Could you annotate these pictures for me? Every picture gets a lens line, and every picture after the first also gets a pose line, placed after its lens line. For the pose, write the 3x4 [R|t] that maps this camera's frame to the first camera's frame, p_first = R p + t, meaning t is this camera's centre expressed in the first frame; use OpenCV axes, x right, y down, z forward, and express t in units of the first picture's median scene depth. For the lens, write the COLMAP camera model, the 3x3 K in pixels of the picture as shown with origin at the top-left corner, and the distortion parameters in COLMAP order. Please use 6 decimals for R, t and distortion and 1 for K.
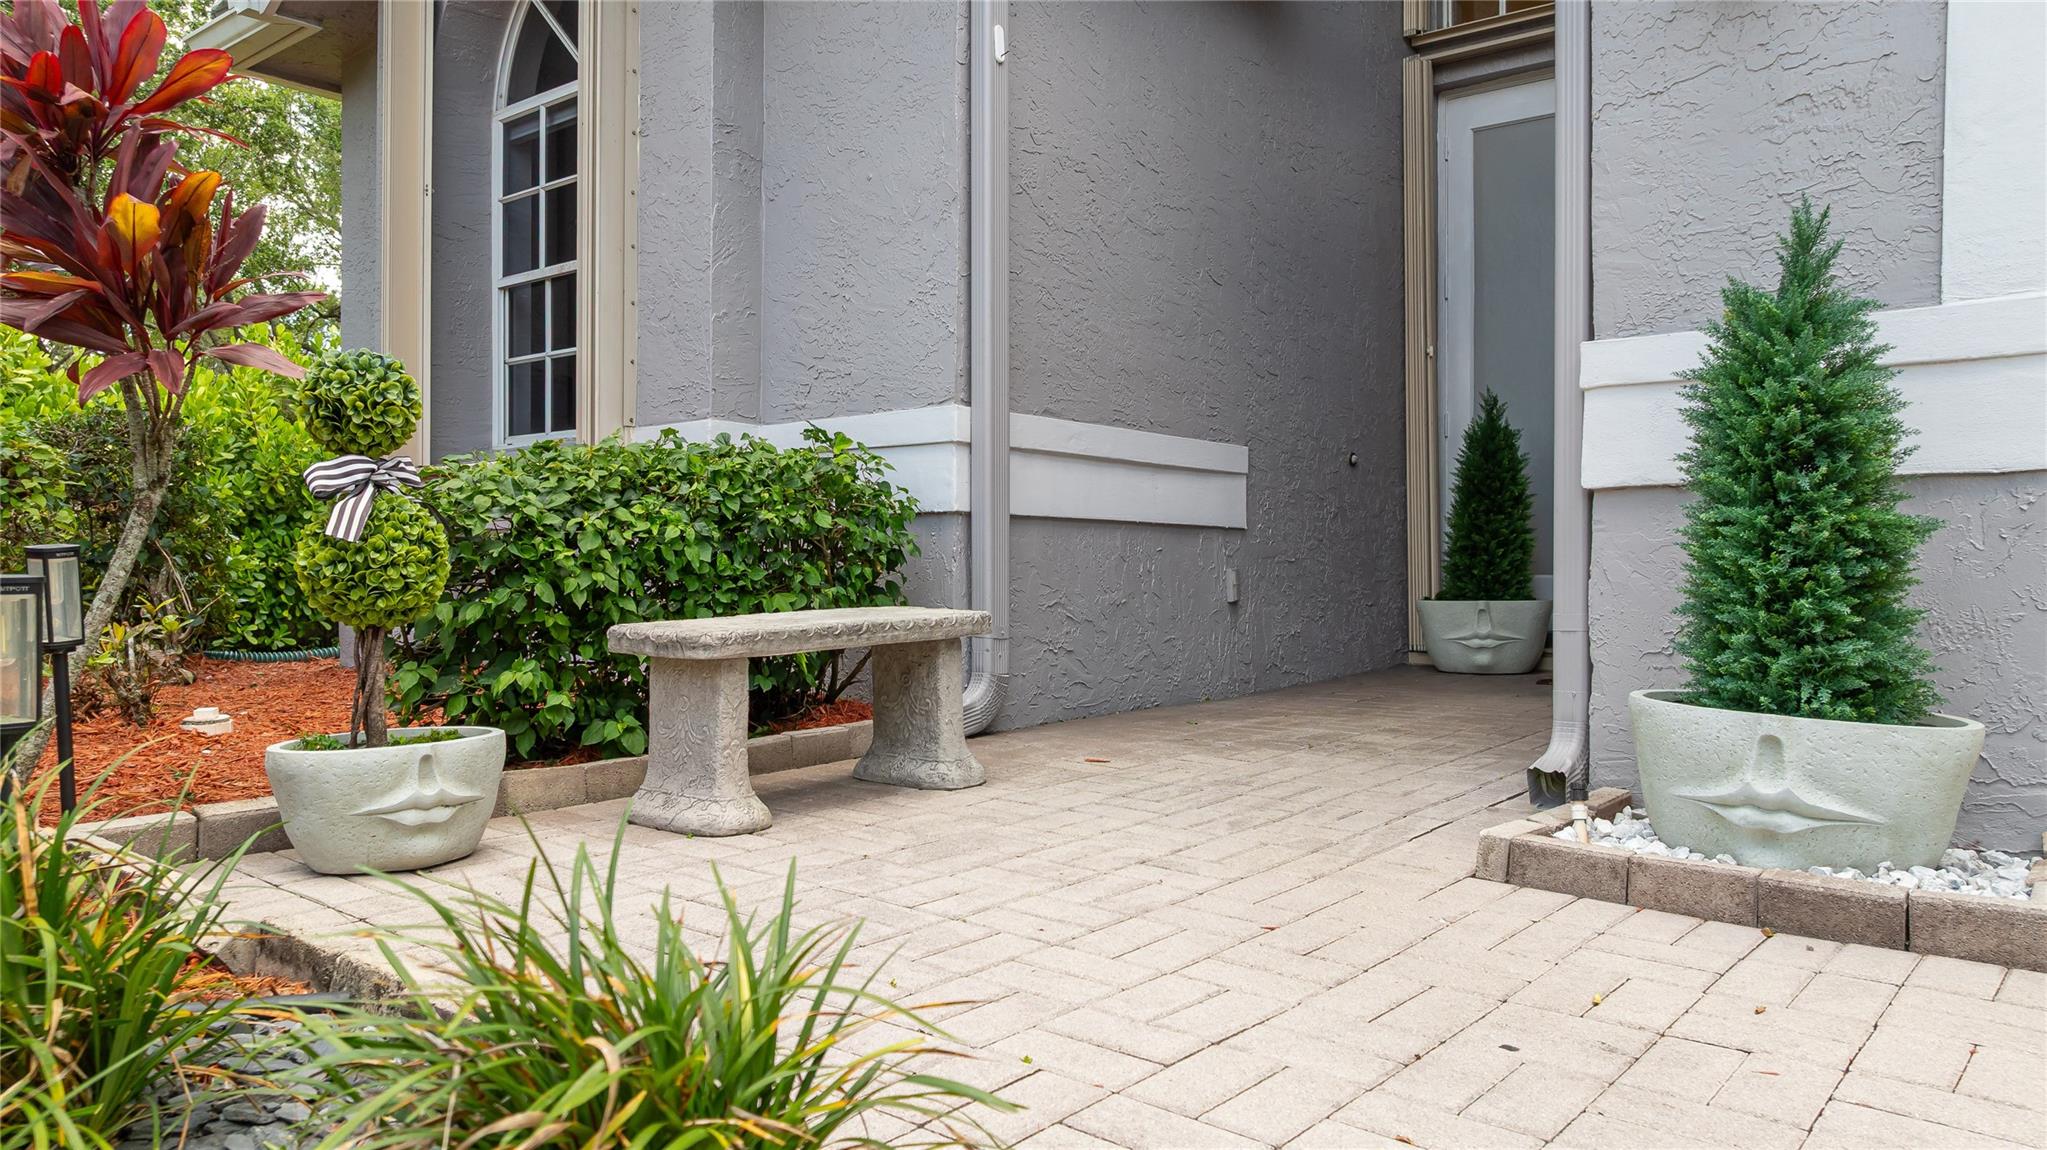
lens RADIAL K [[1439.2, 0, 1024.2], [0, 1439.2, 570.6], [0, 0, 1]] dist [-0.022194, 0.005883]
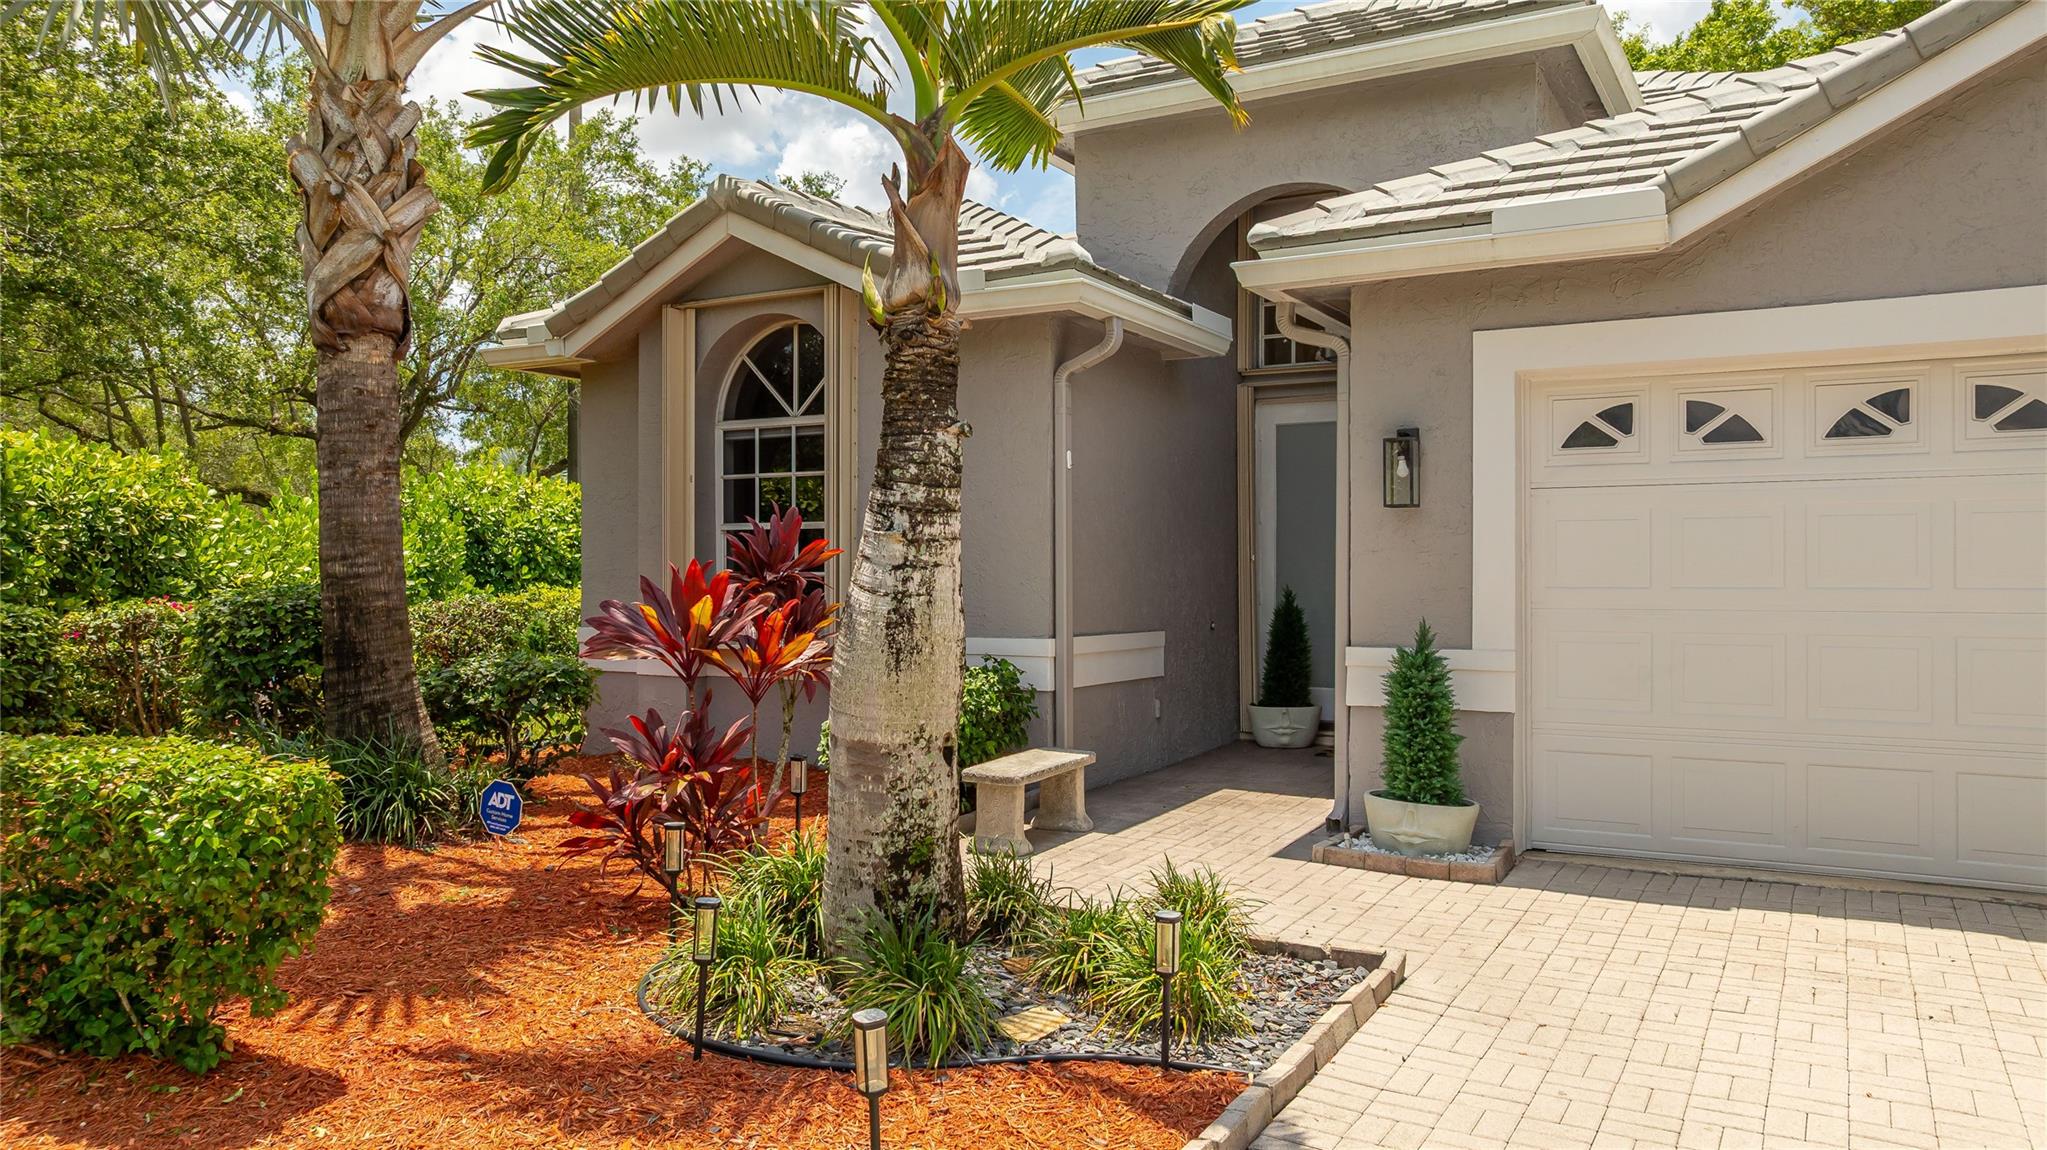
lens RADIAL K [[1439.2, 0, 1024.2], [0, 1439.2, 570.6], [0, 0, 1]] dist [-0.022194, 0.005883]
pose [[0.985572, -0.002344, 0.169241, -0.530768], [0.002154, 0.999997, 0.001308, -0.268168], [-0.169243, -0.000924, 0.985574, -1.239567]]
